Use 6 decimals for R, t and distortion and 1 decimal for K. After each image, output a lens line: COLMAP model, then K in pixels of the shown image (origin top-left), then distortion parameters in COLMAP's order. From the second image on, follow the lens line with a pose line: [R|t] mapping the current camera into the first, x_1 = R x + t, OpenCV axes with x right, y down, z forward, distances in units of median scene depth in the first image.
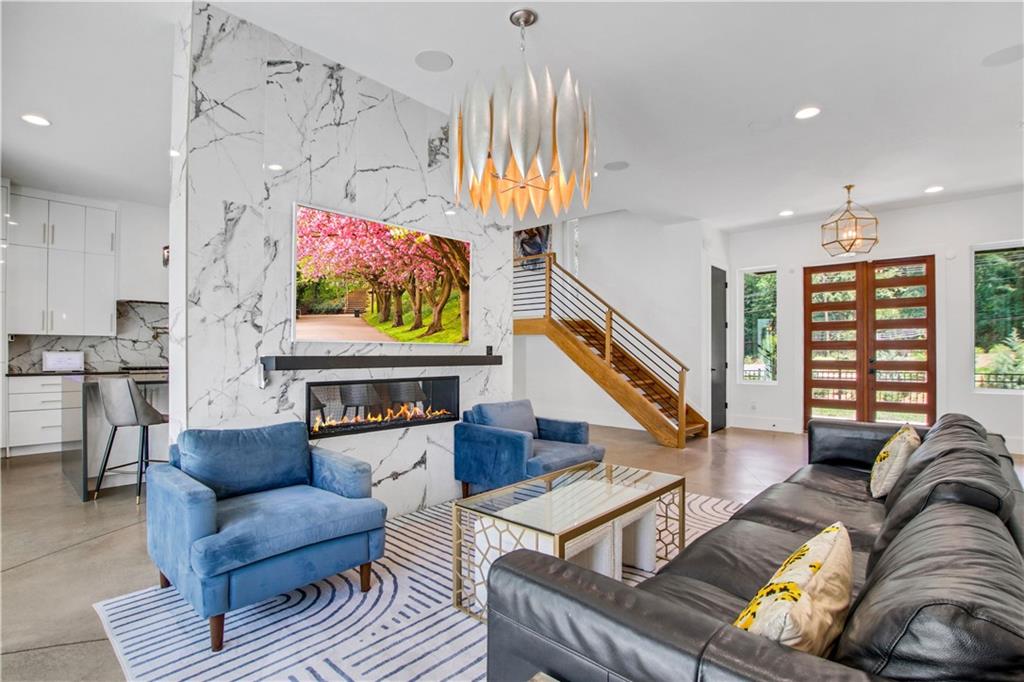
lens RADIAL K [[506.8, 0, 515.1], [0, 506.8, 352.7], [0, 0, 1]] dist [-0.043381, 0.009473]
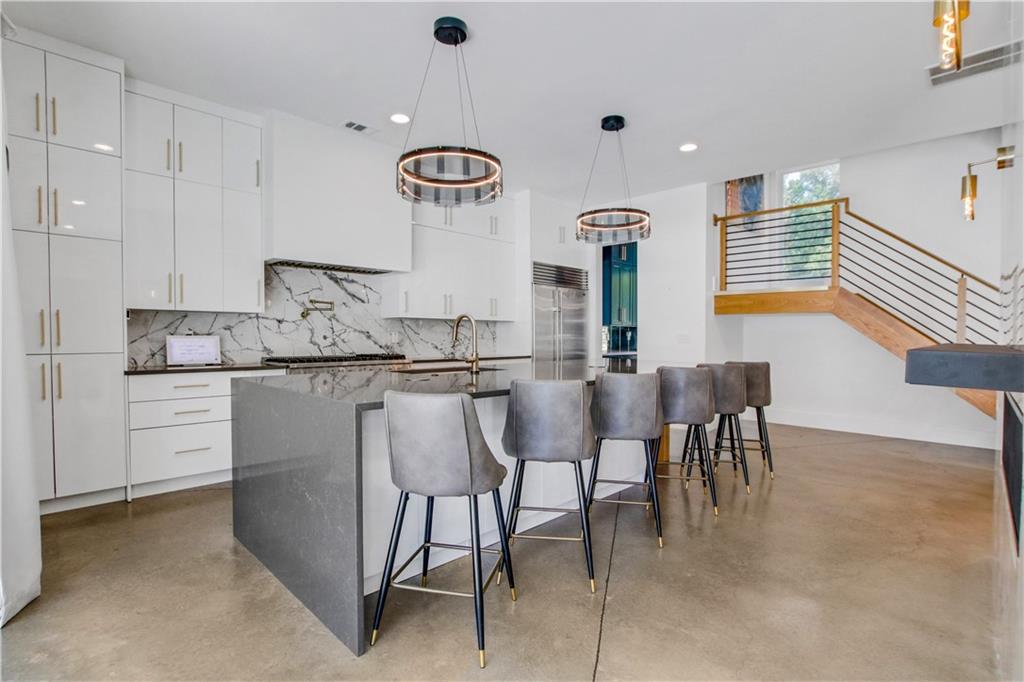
lens RADIAL K [[502.5, 0, 513.1], [0, 502.5, 349.8], [0, 0, 1]] dist [-0.037574, 0.004140]
pose [[0.998893, 0.003447, -0.046908, -0.458761], [-0.002078, 0.999571, 0.029206, -0.003329], [0.046989, -0.029076, 0.998472, 0.349828]]
